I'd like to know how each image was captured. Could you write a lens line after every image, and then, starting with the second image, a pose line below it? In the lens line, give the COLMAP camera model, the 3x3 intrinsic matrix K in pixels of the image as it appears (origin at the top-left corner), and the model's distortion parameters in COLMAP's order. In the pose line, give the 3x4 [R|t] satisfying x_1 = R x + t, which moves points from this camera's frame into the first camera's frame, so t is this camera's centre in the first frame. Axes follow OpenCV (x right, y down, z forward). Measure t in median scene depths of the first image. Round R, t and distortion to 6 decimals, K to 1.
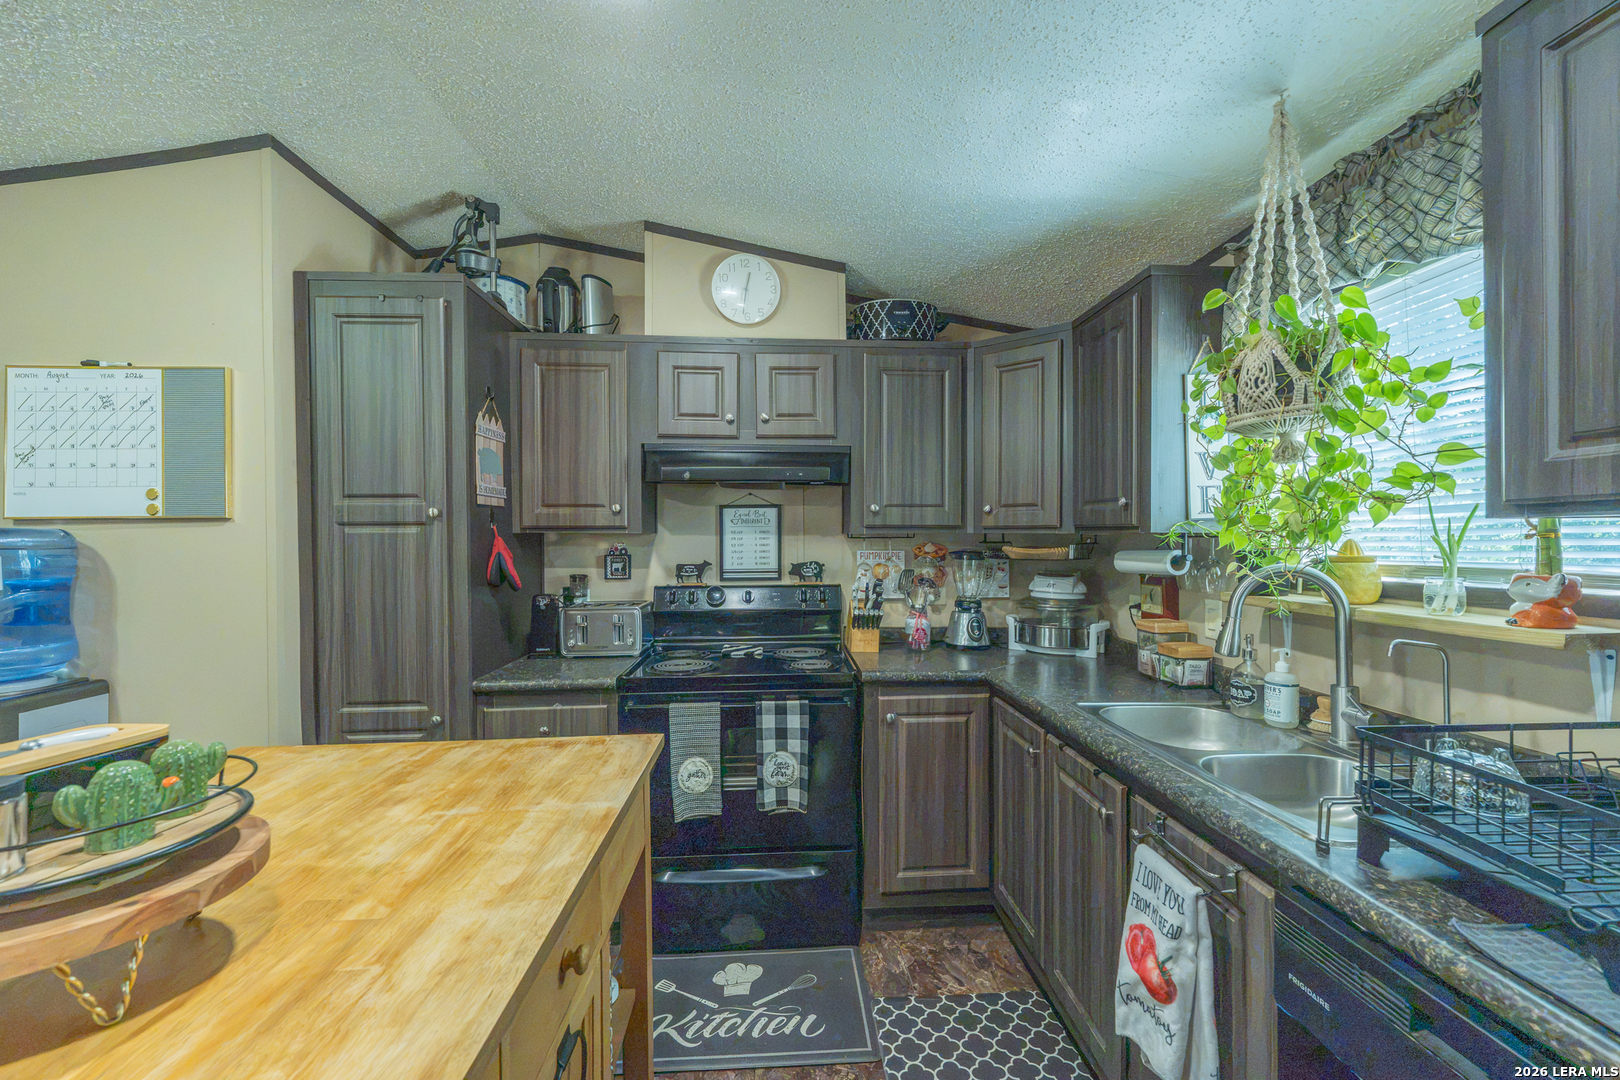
lens RADIAL K [[651.7, 0, 818.8], [0, 651.7, 540.2], [0, 0, 1]] dist [0.000010, -0.000035]
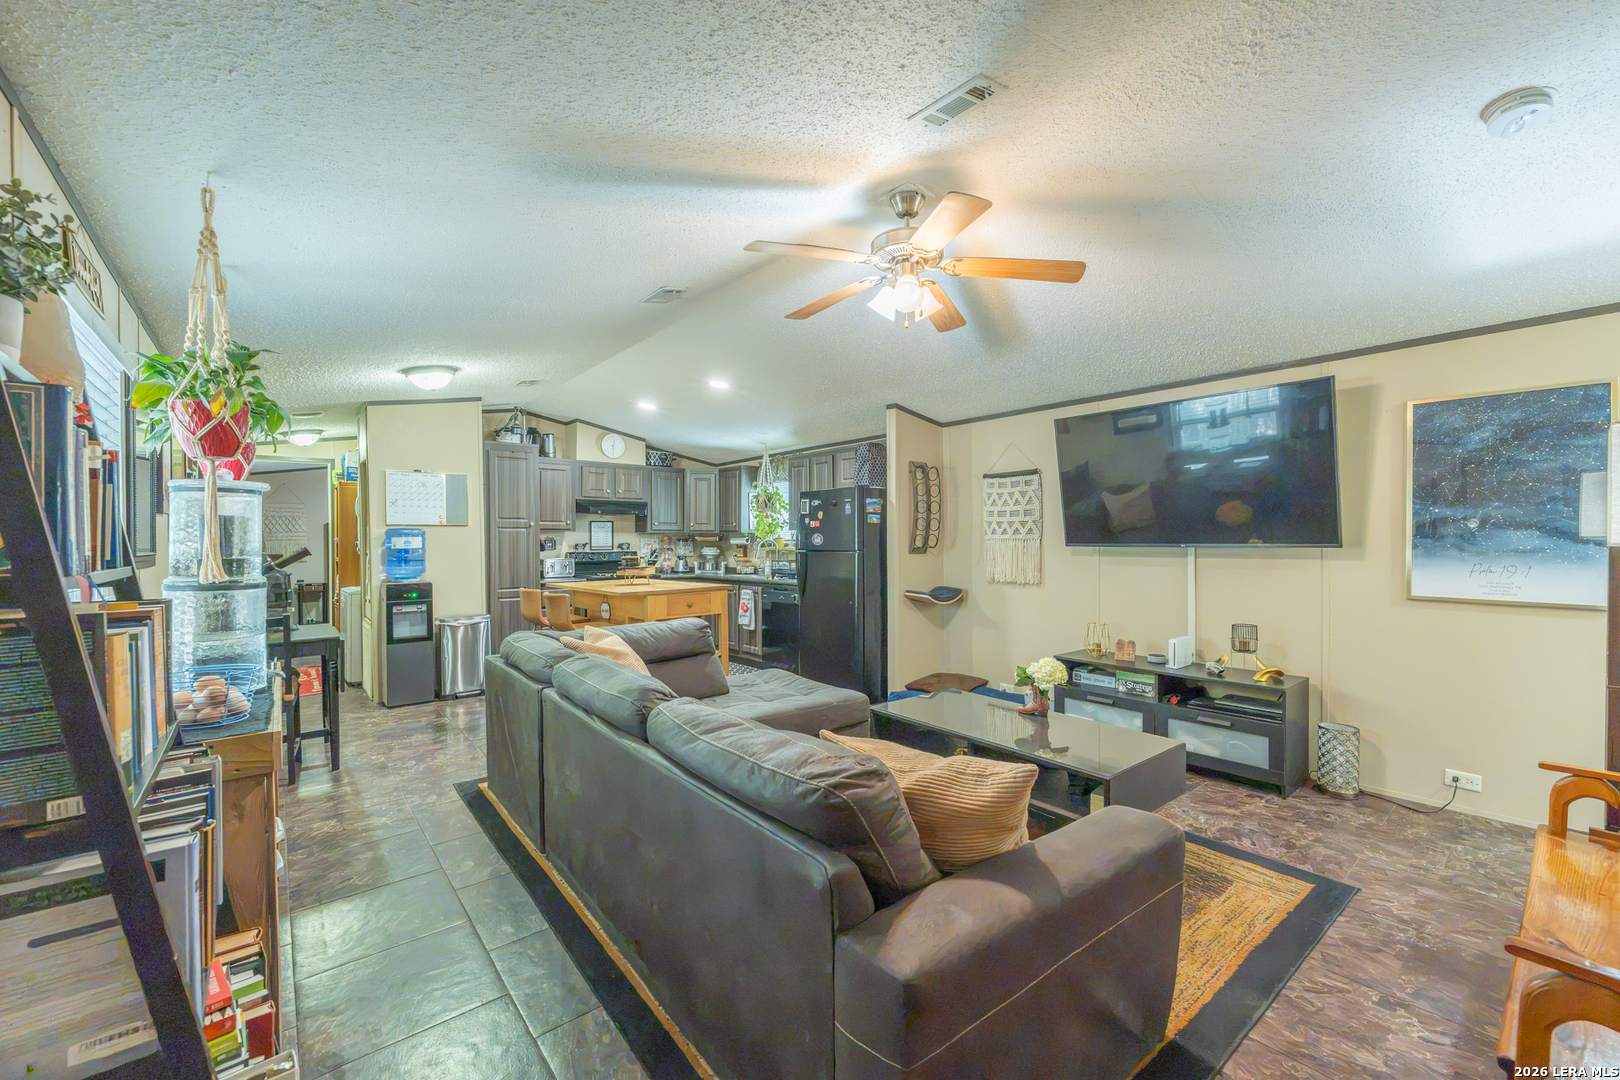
lens RADIAL K [[651.7, 0, 816.5], [0, 651.7, 547.6], [0, 0, 1]] dist [0.000010, -0.000035]
pose [[0.810350, -0.004919, 0.585925, -1.134813], [-0.000697, 0.999956, 0.009360, 0.033148], [-0.585946, -0.007993, 0.810311, -1.951870]]
